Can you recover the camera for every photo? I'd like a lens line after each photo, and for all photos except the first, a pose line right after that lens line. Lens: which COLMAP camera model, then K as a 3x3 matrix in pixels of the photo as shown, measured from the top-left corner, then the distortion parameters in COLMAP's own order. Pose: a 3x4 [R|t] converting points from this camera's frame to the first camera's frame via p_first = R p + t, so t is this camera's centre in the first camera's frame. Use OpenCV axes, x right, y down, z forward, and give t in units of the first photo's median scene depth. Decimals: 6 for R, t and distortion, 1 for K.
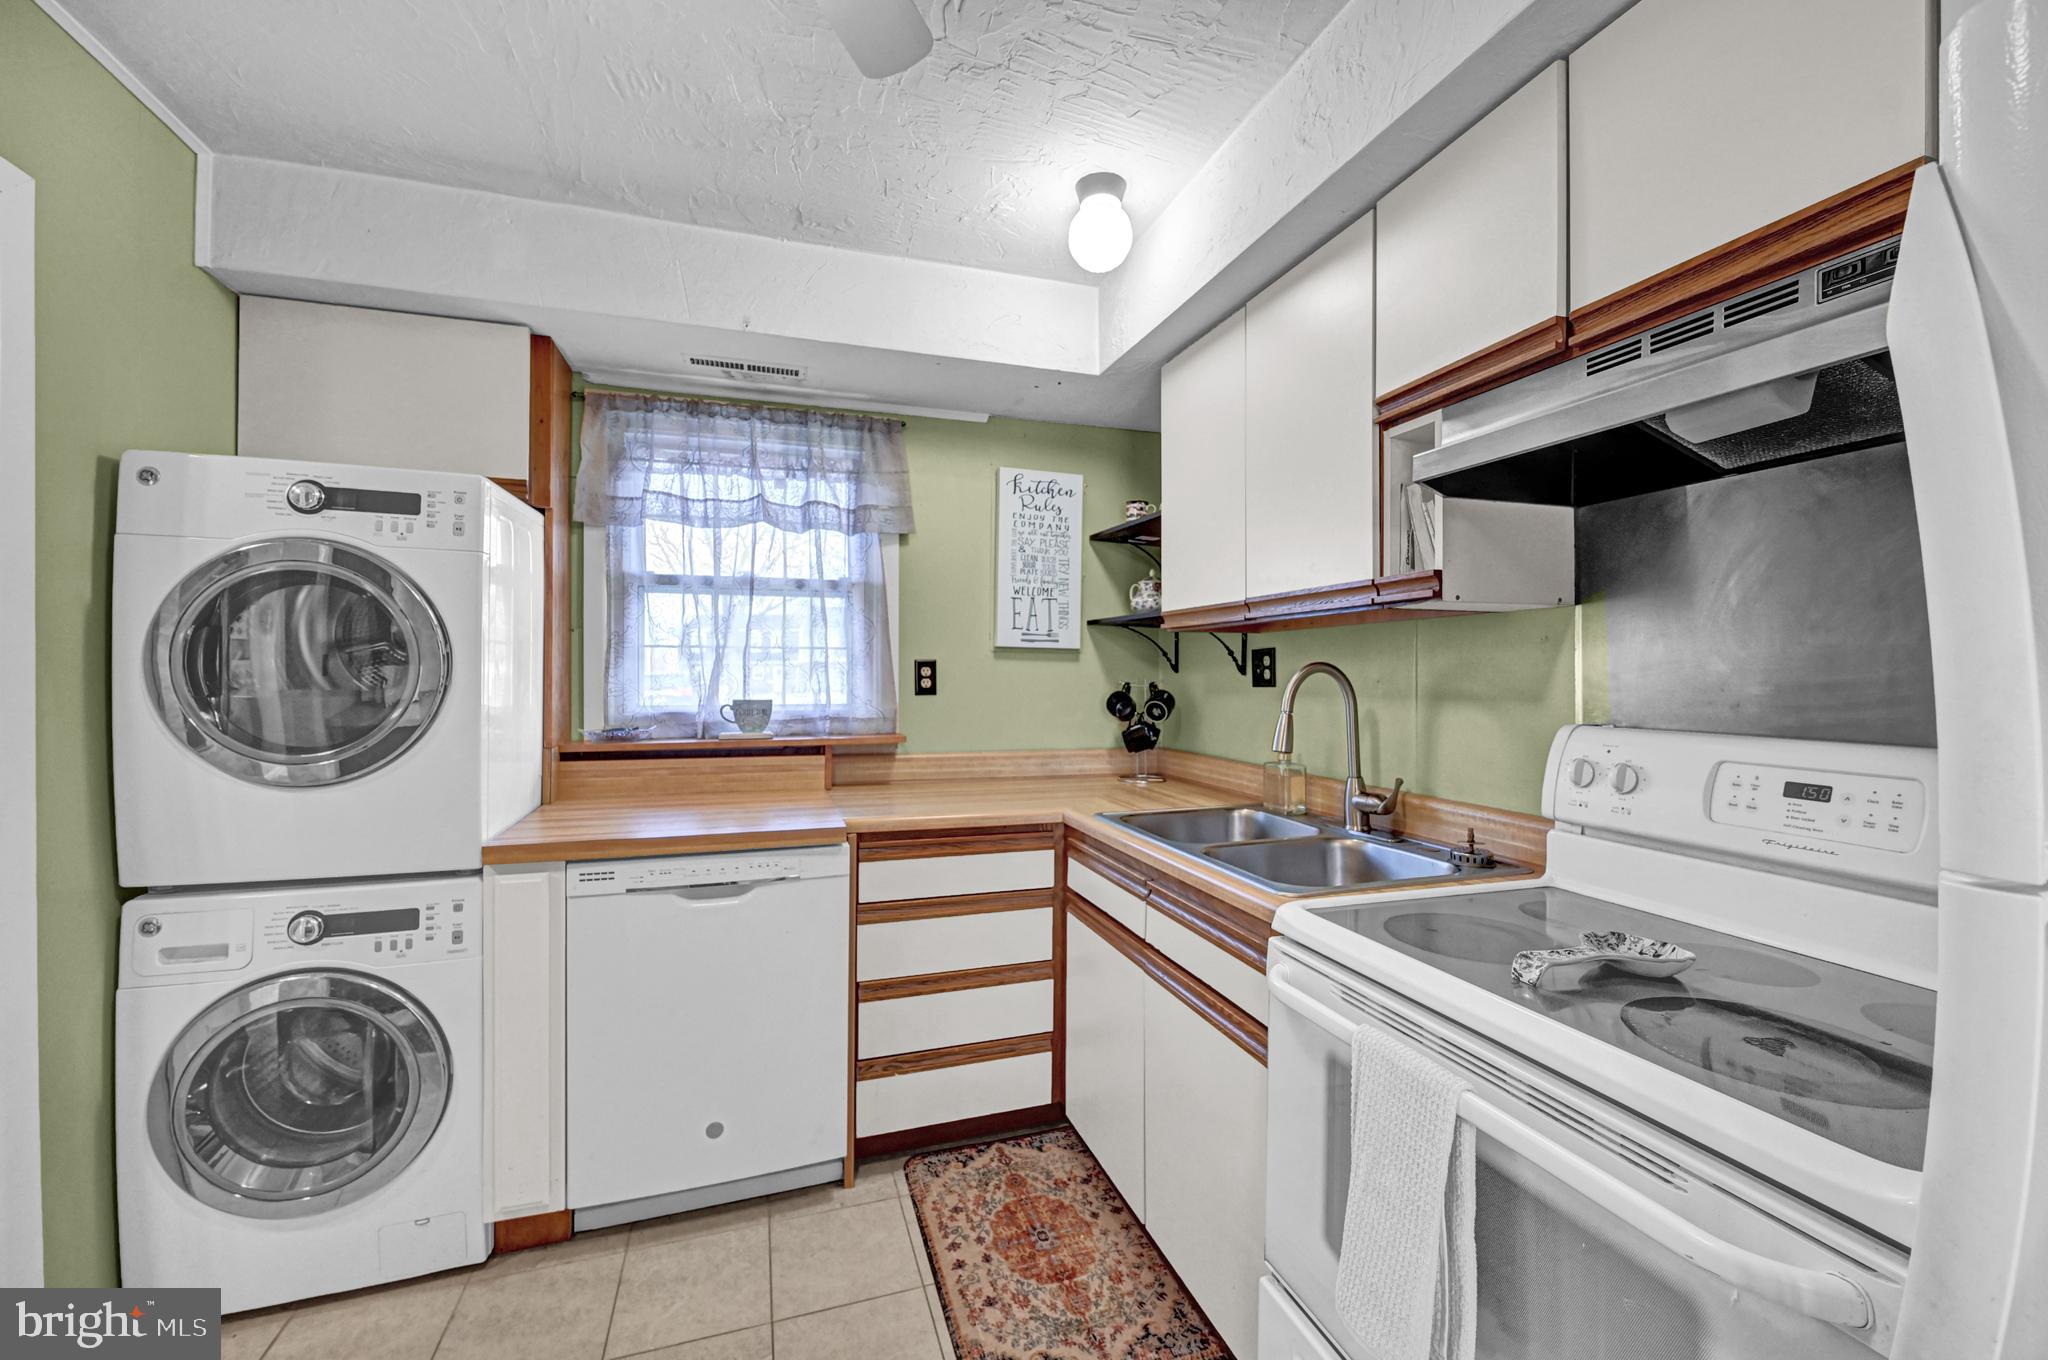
lens RADIAL K [[813.4, 0, 1012.0], [0, 813.4, 669.3], [0, 0, 1]] dist [0.000238, -0.000102]
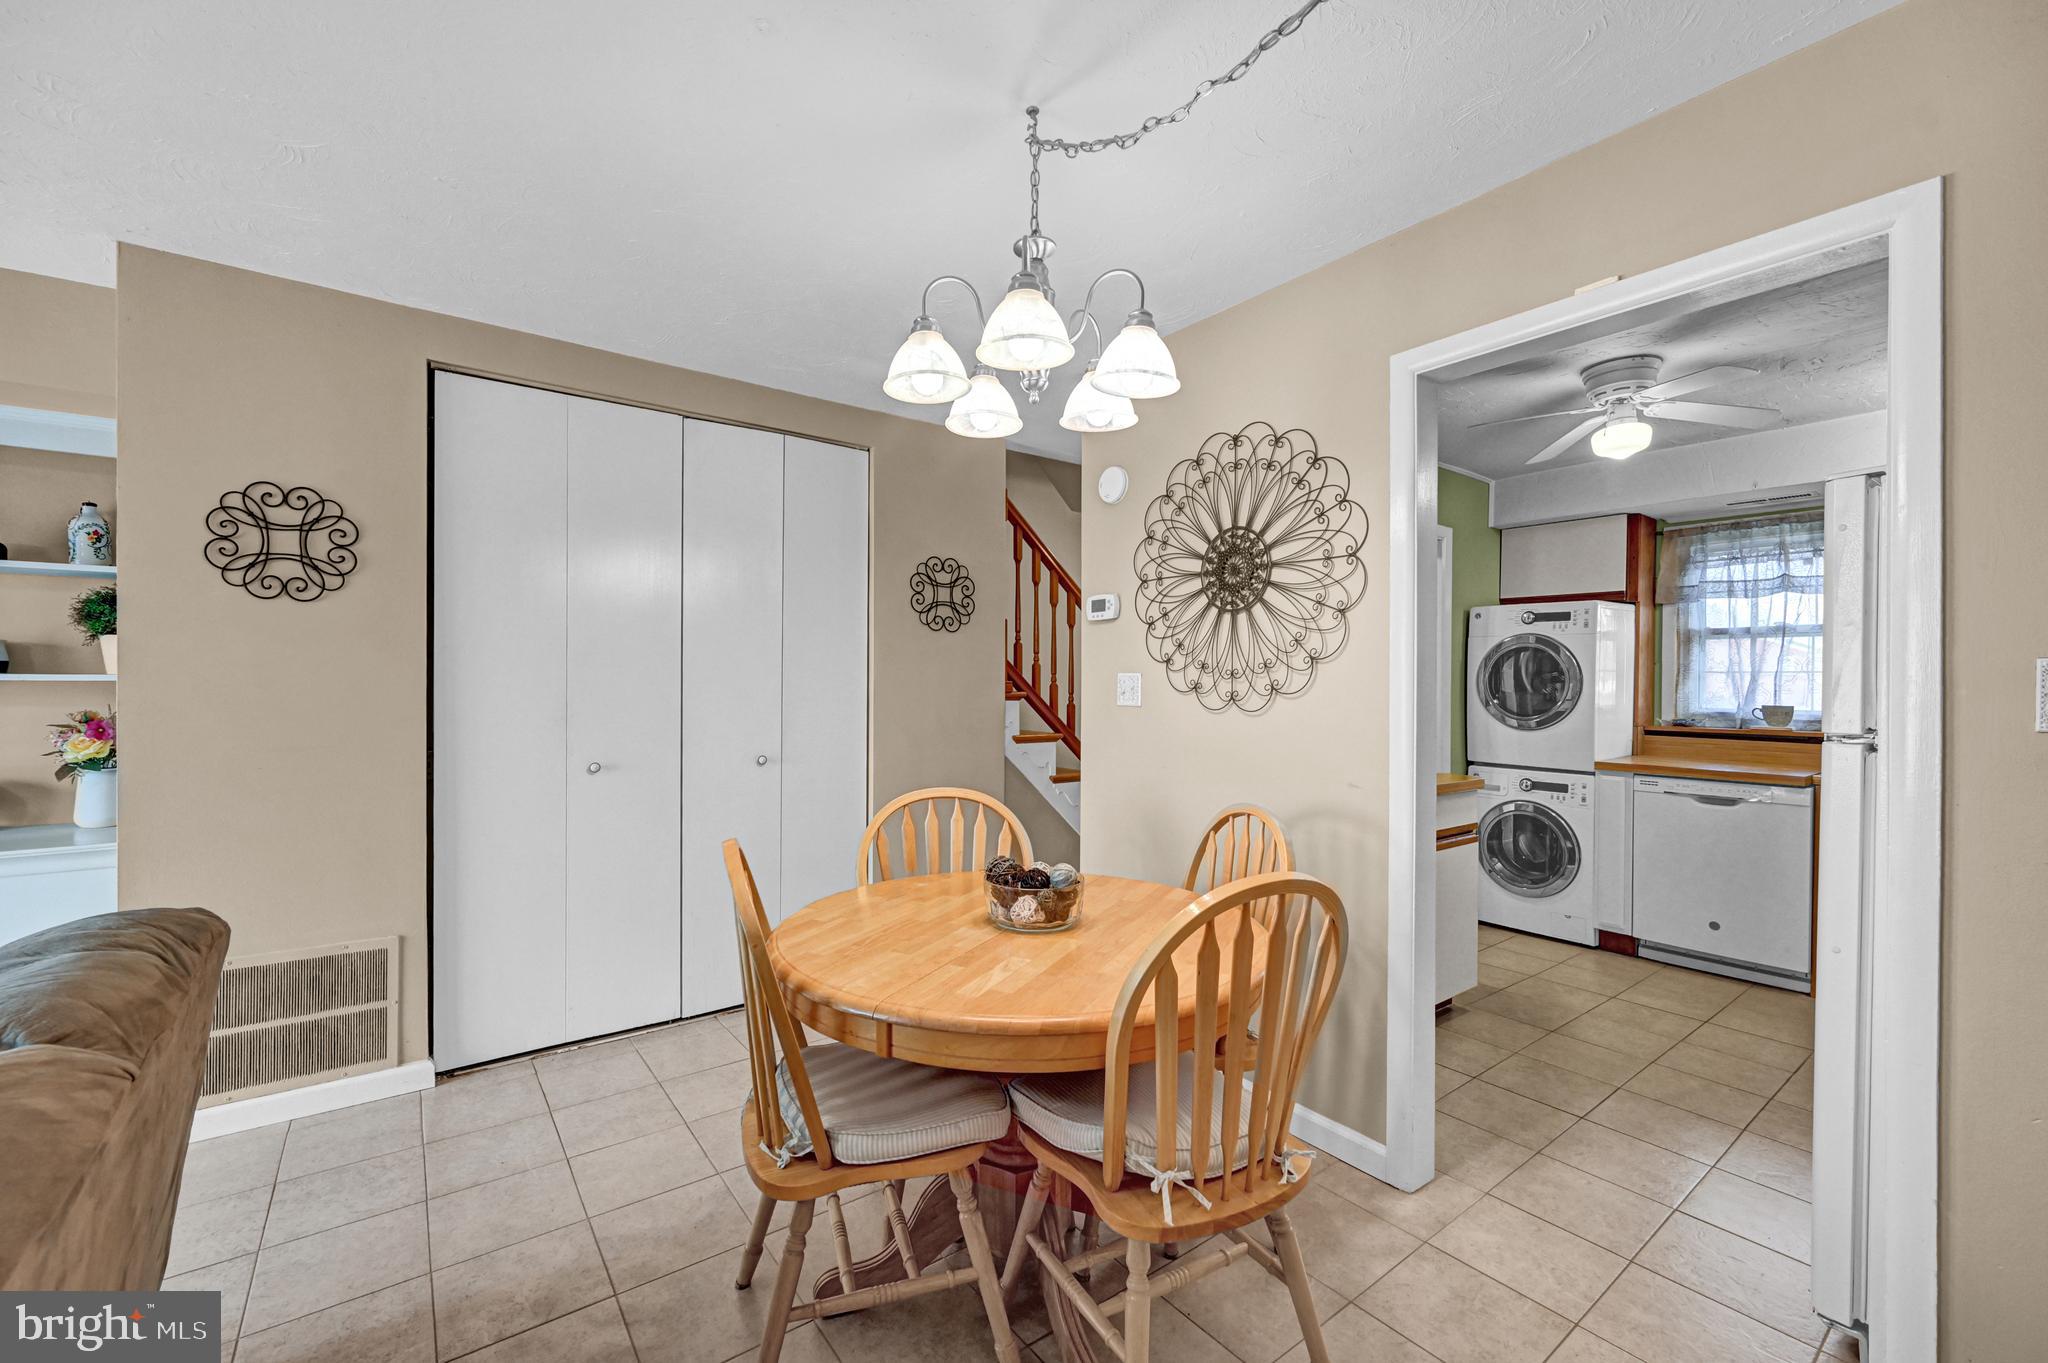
lens RADIAL K [[813.4, 0, 1032.9], [0, 813.4, 686.7], [0, 0, 1]] dist [0.000238, -0.000102]
pose [[0.329761, 0.003160, -0.944059, 0.692074], [-0.008920, 0.999960, 0.000232, 0.013961], [0.944022, 0.008344, 0.329776, -0.875984]]
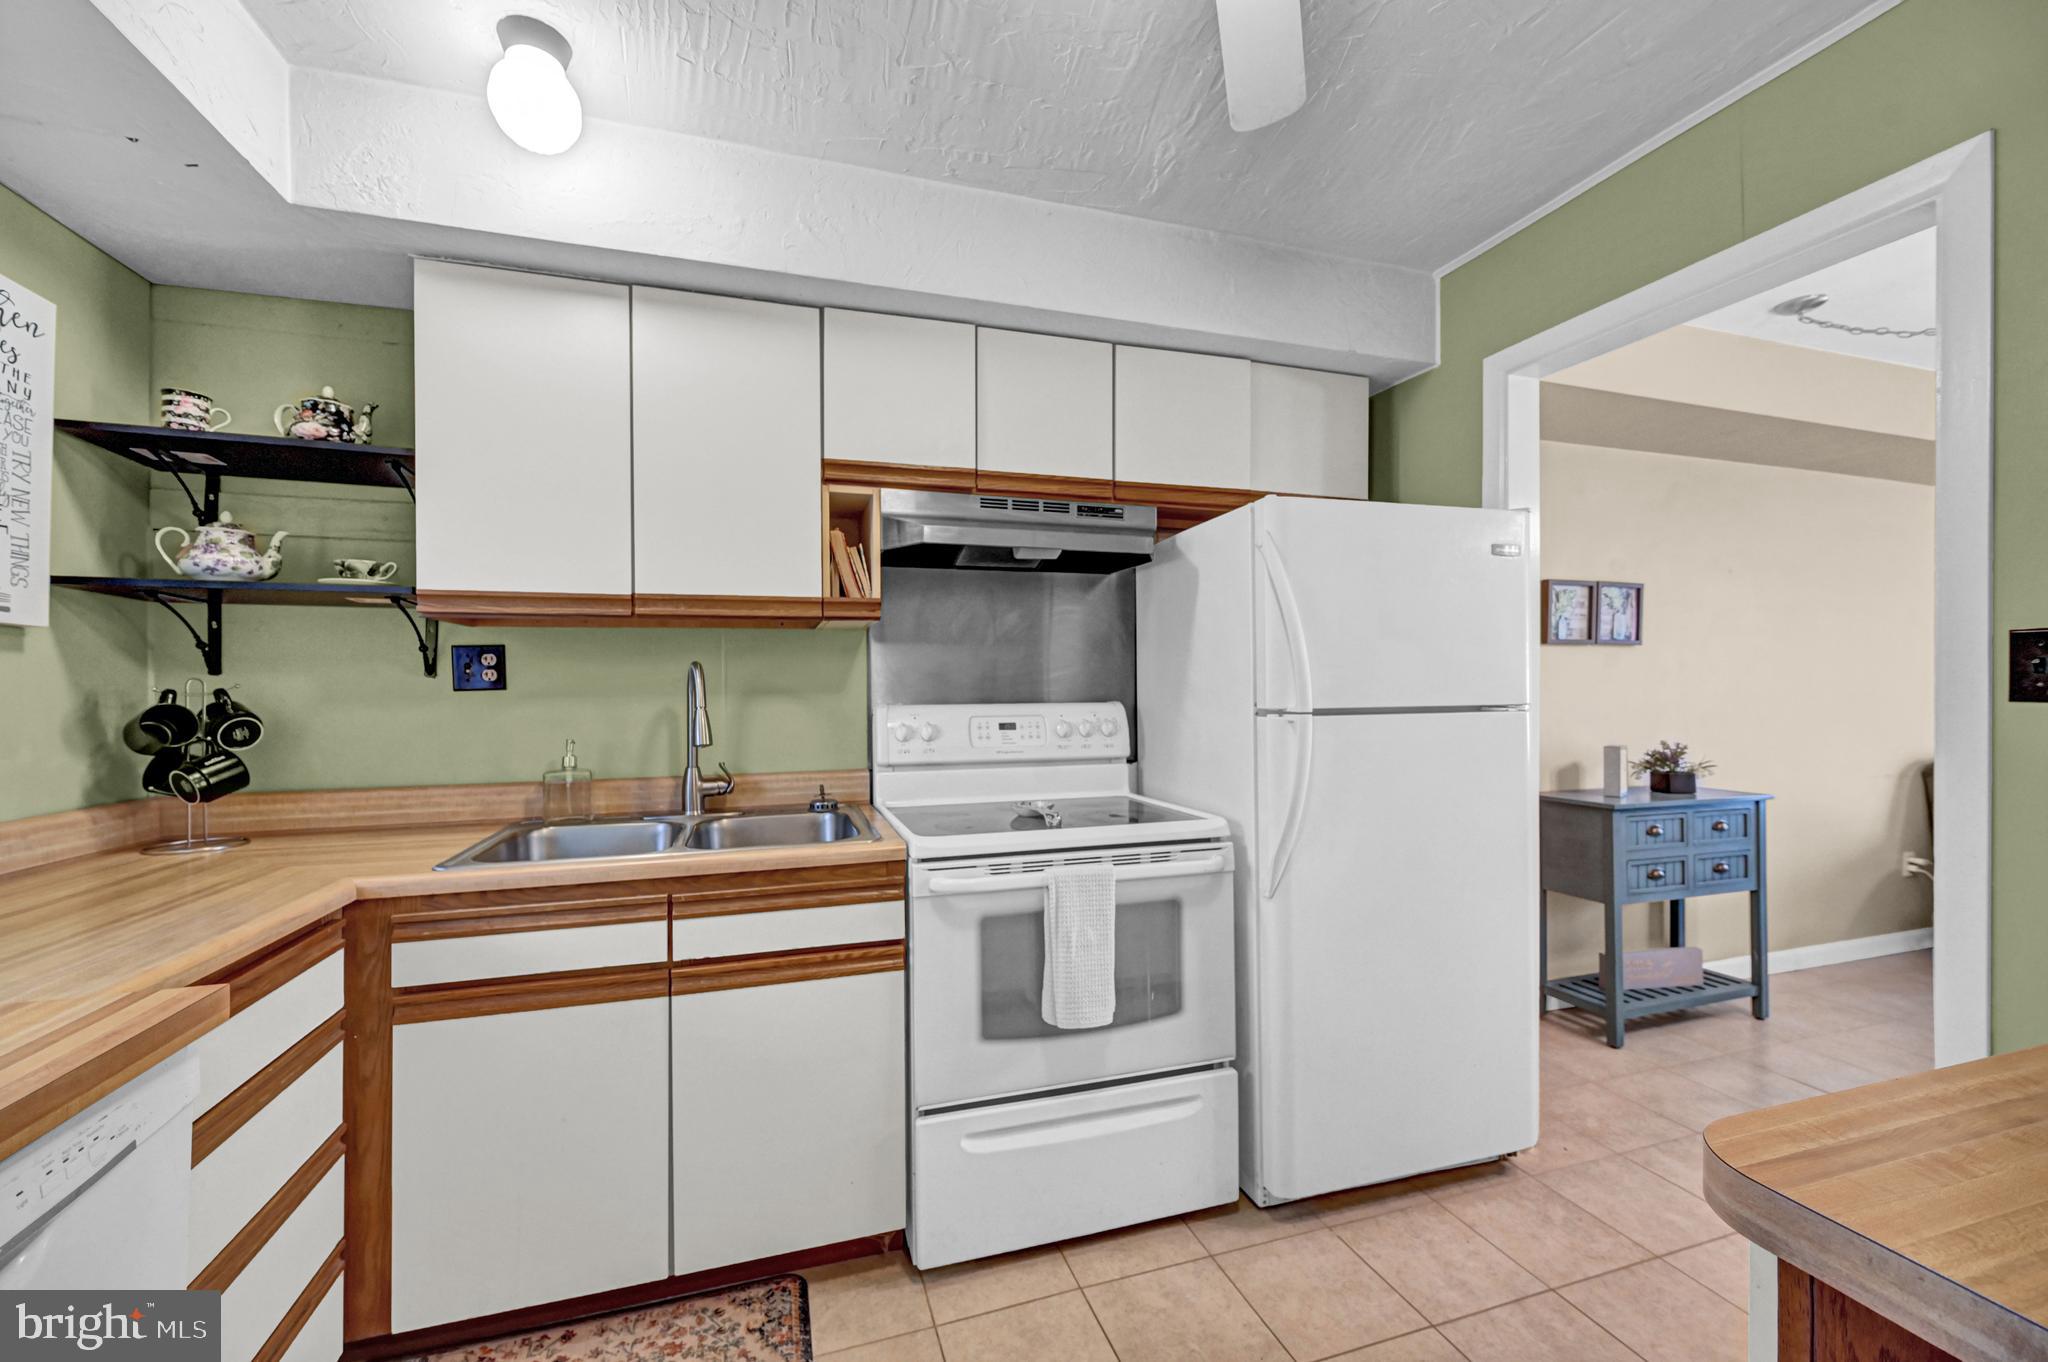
lens RADIAL K [[813.4, 0, 1017.8], [0, 813.4, 681.6], [0, 0, 1]] dist [0.000238, -0.000102]
pose [[0.005983, 0.004479, 0.999972, -0.830697], [0.004681, 0.999979, -0.004507, 0.029308], [-0.999971, 0.004708, 0.005962, 0.674060]]
